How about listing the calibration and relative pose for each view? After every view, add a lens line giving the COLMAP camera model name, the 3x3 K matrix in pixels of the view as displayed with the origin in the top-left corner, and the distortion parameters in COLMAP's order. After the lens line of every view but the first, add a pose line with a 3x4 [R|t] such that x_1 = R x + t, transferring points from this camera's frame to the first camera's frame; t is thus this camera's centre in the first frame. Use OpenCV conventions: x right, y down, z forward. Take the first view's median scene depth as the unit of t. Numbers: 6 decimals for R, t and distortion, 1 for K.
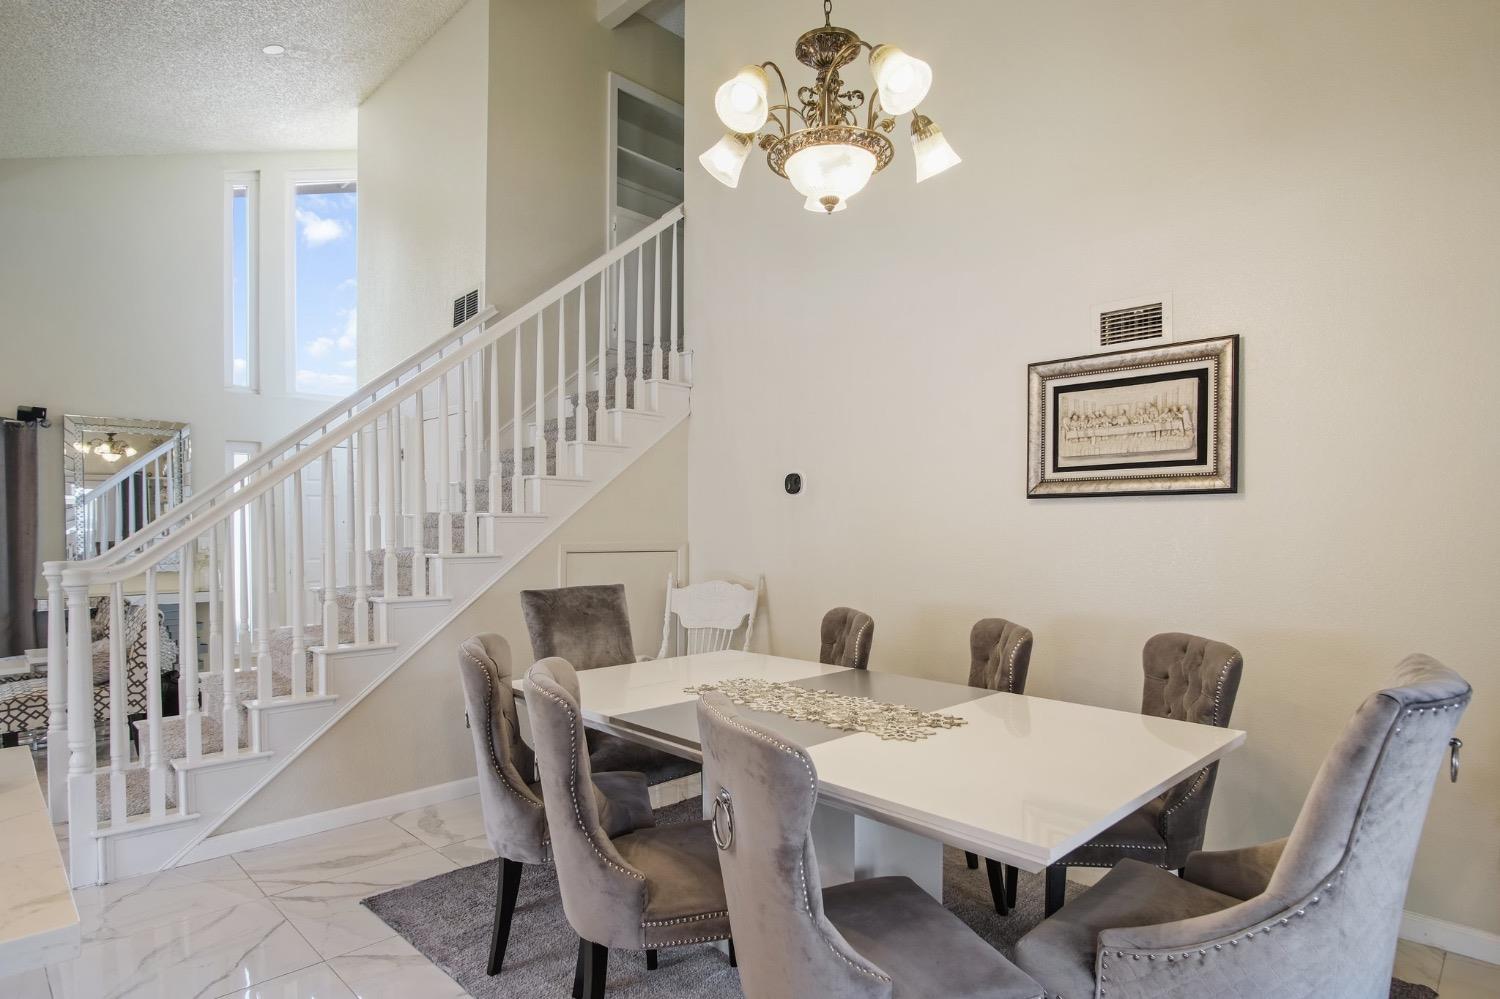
lens RADIAL K [[823.3, 0, 757.1], [0, 823.3, 536.5], [0, 0, 1]] dist [-0.030130, 0.007272]
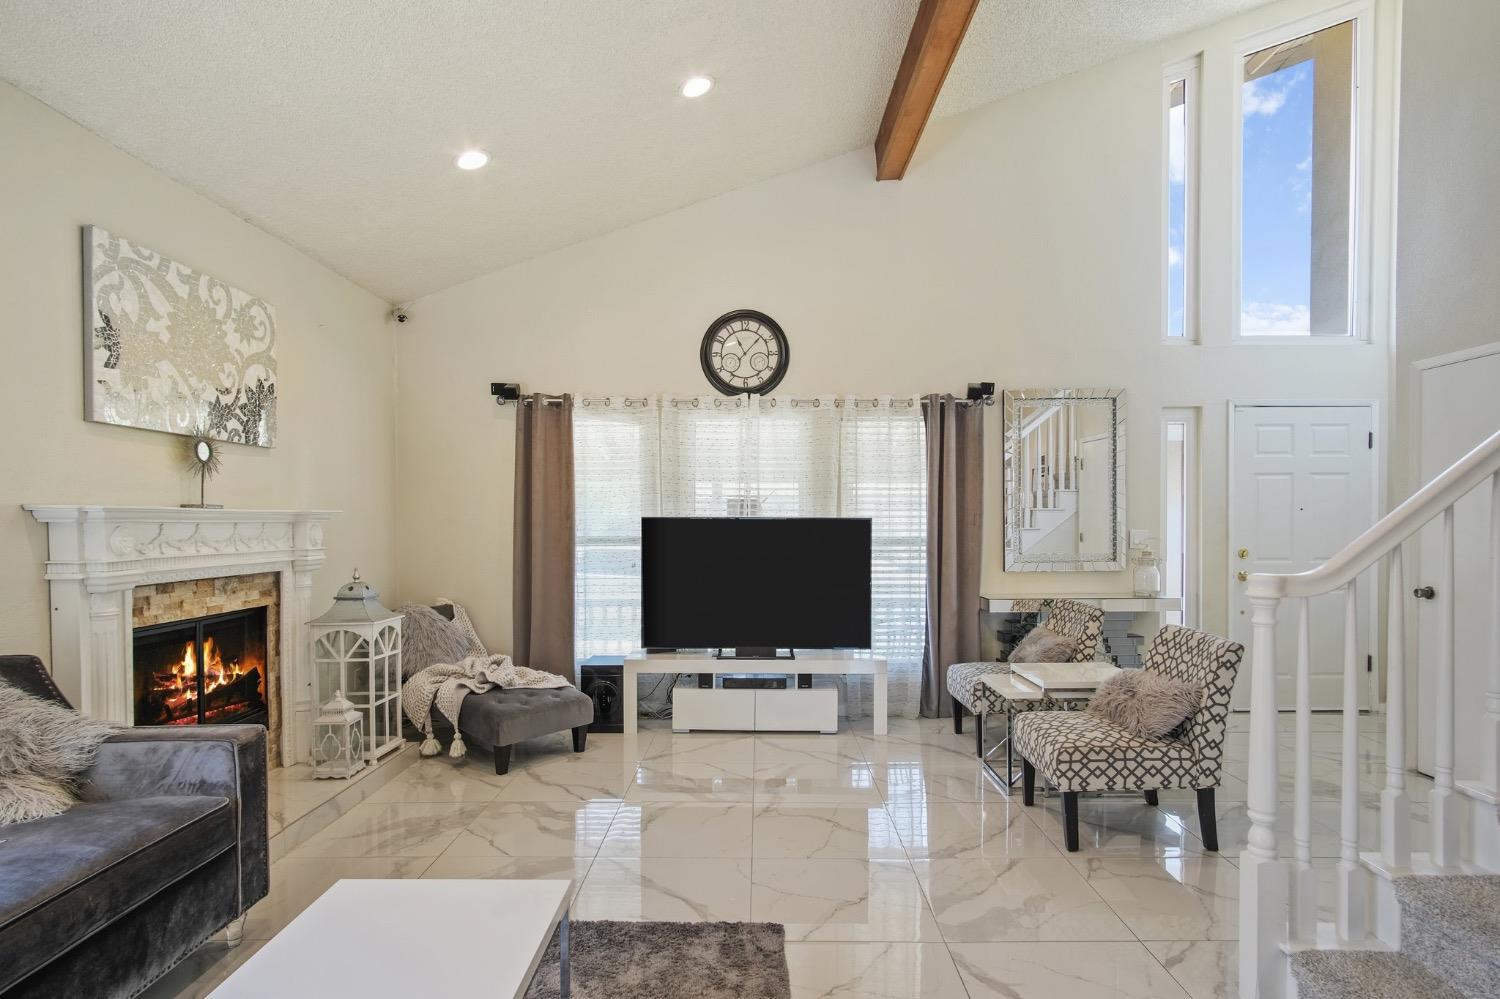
lens RADIAL K [[805.7, 0, 759.1], [0, 805.7, 534.3], [0, 0, 1]] dist [-0.000106, 0.002286]
pose [[0.705588, 0.013238, -0.708498, -0.552832], [-0.005076, 0.999894, 0.013628, -0.004441], [0.708604, -0.006019, 0.705581, 0.244539]]
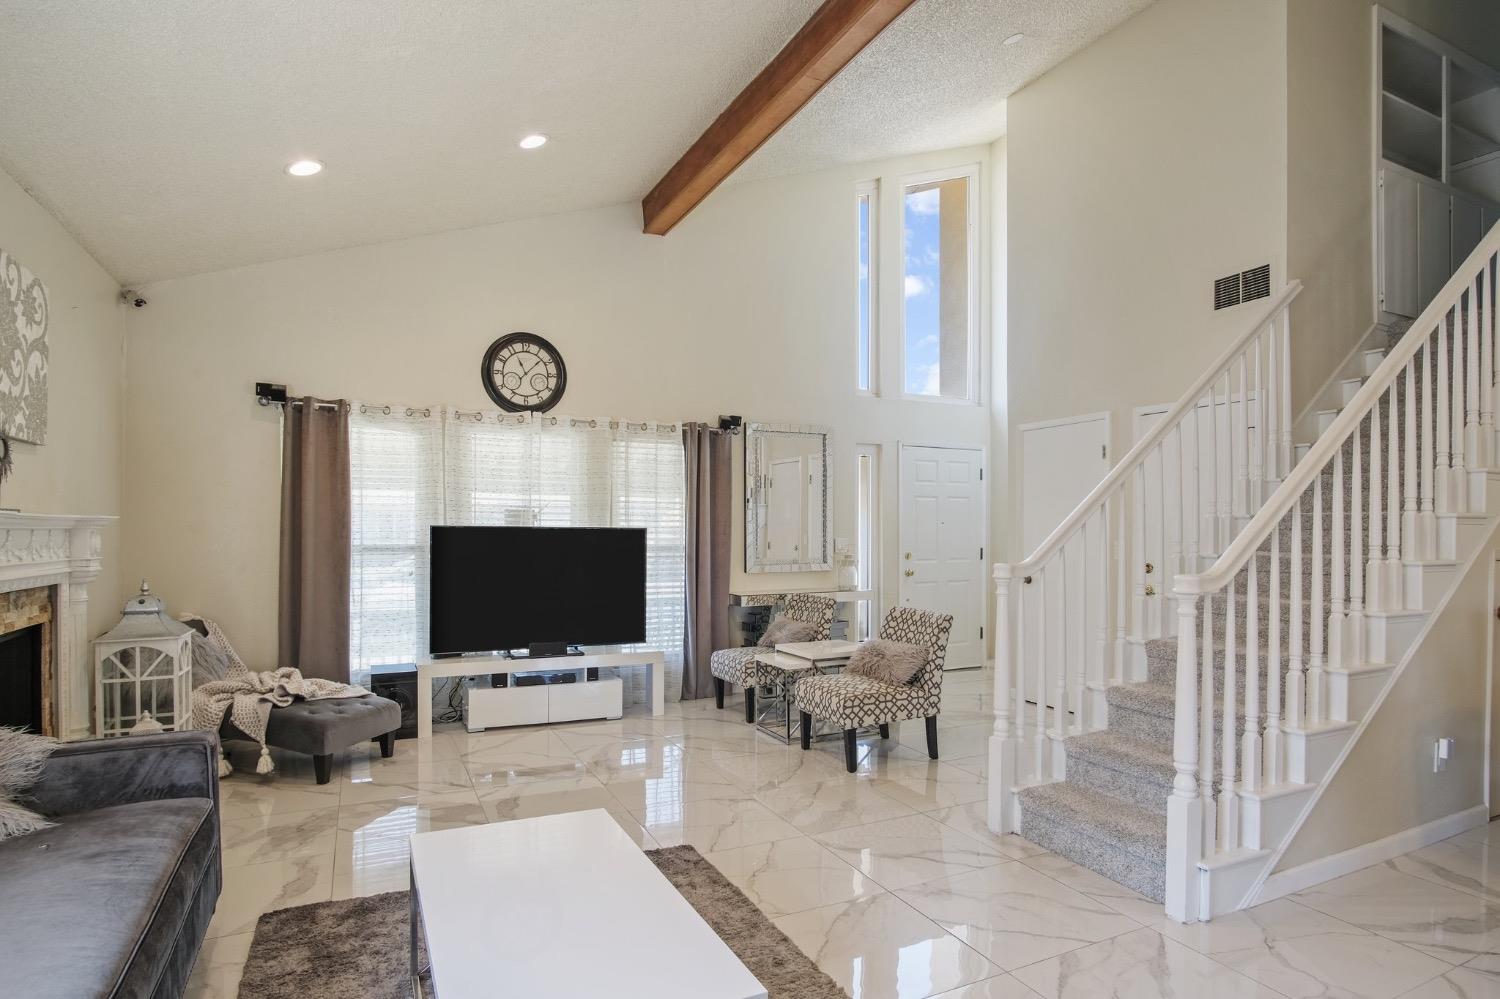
lens RADIAL K [[814.7, 0, 759.0], [0, 814.7, 535.7], [0, 0, 1]] dist [-0.025875, 0.002999]
pose [[0.945116, 0.006171, -0.326676, -0.643658], [-0.006768, 0.999977, -0.000690, -0.000666], [0.326665, 0.002863, 0.945136, -0.016296]]
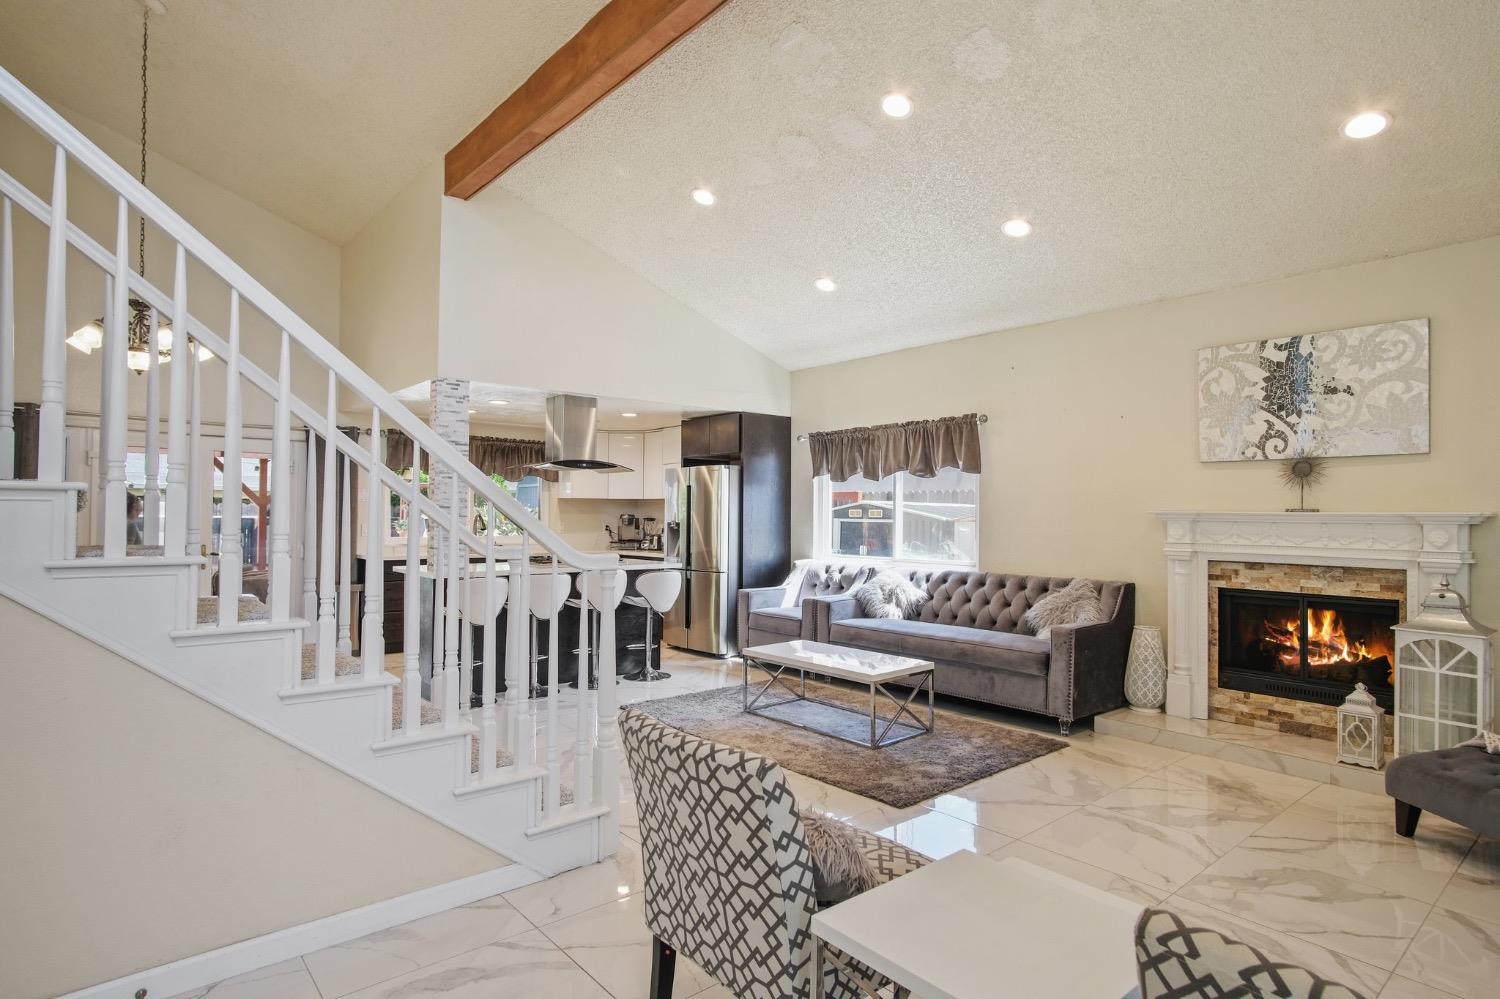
lens RADIAL K [[797.4, 0, 756.4], [0, 797.4, 501.7], [0, 0, 1]] dist [-0.000390, 0.001500]
pose [[-0.996867, -0.006108, 0.078857, -0.862597], [-0.006666, 0.999955, -0.006816, -0.017252], [-0.078812, -0.007321, -0.996863, 1.467014]]
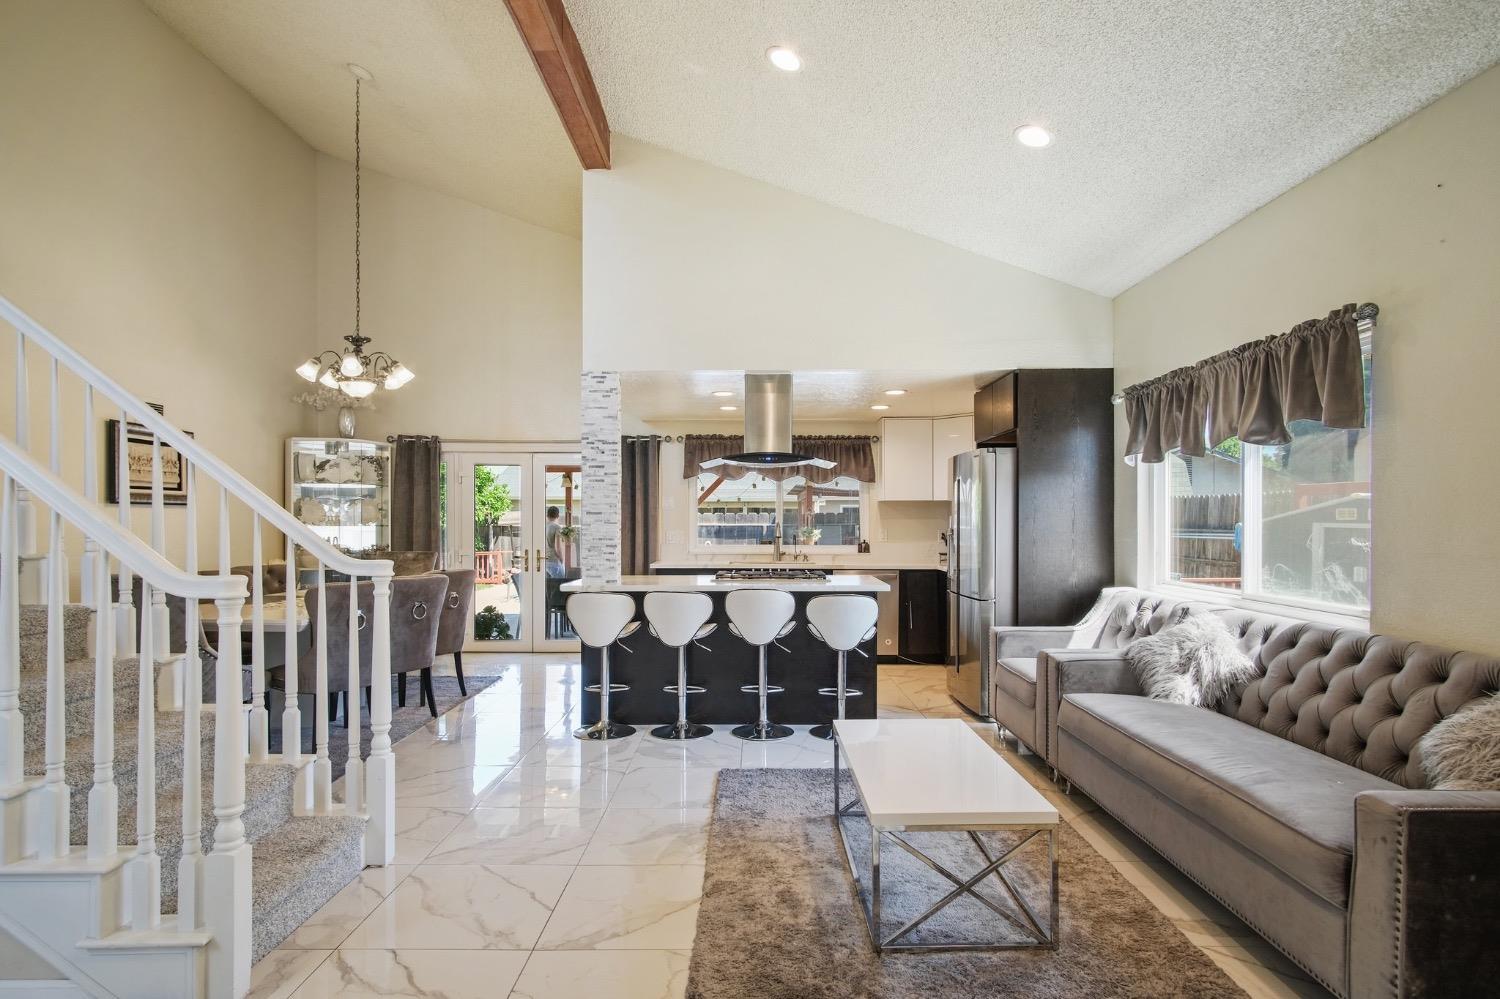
lens RADIAL K [[795.8, 0, 750.1], [0, 795.8, 523.0], [0, 0, 1]] dist [-0.001264, -0.000116]
pose [[-0.698855, -0.001959, 0.715261, -1.249047], [0.008724, 0.999899, 0.011262, -0.010684], [-0.715210, 0.014110, -0.698767, 0.899309]]
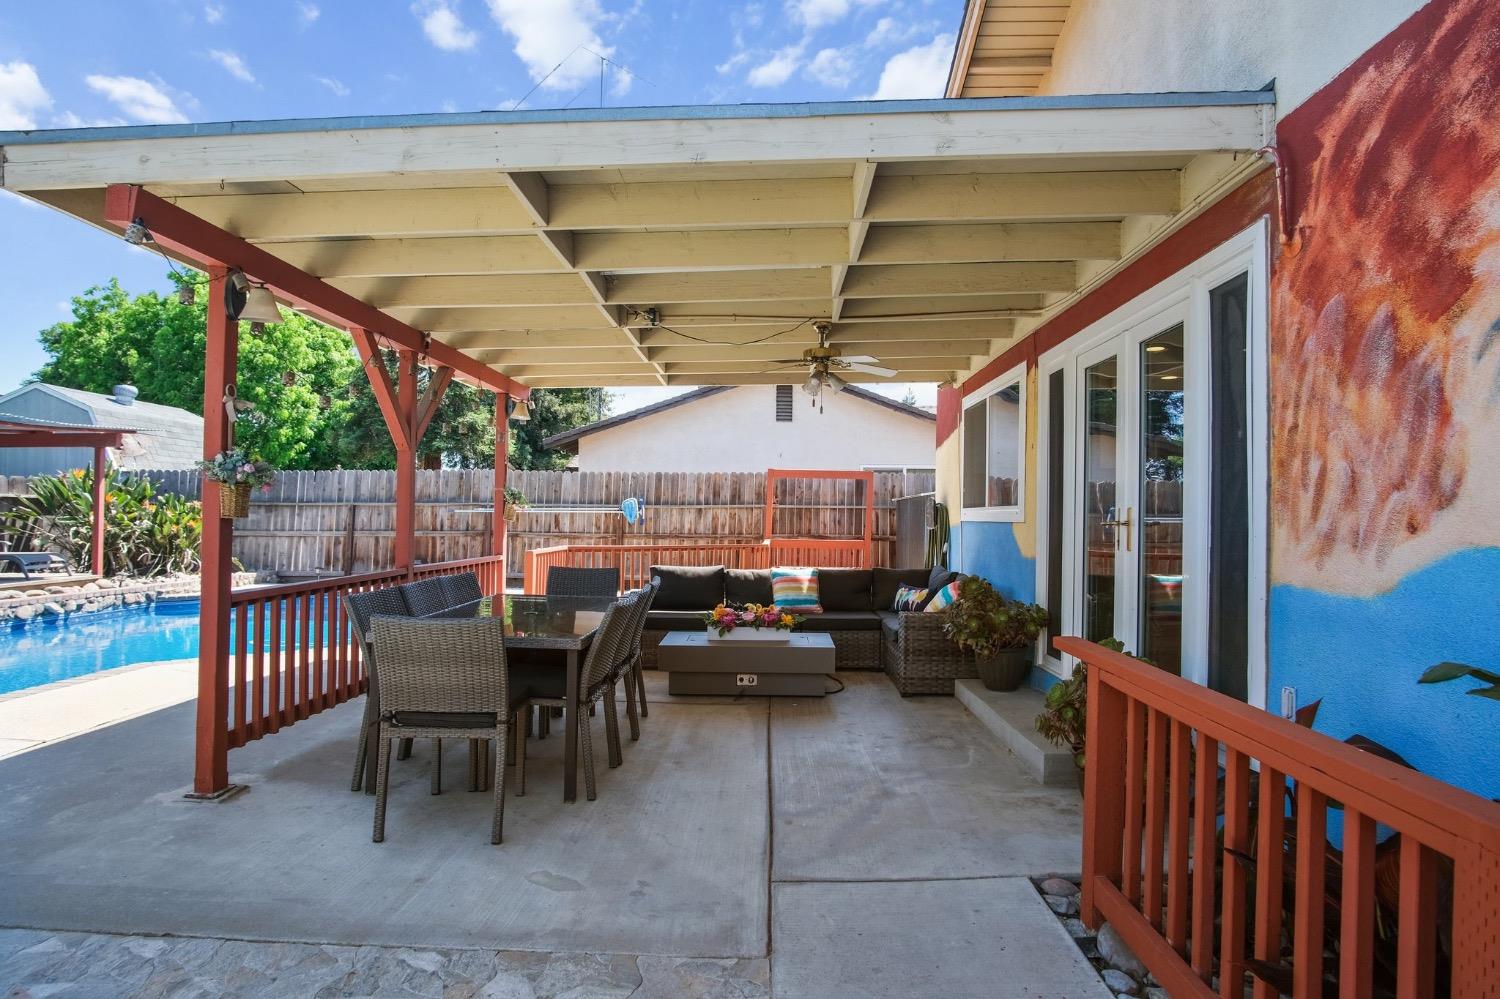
lens RADIAL K [[807.6, 0, 762.8], [0, 807.6, 513.4], [0, 0, 1]] dist [-0.025626, 0.003273]
pose [[-0.719420, -0.008194, -0.694527, 1.317329], [-0.016179, 0.999857, 0.004963, 0.071708], [0.694387, 0.014807, -0.719450, 0.392856]]
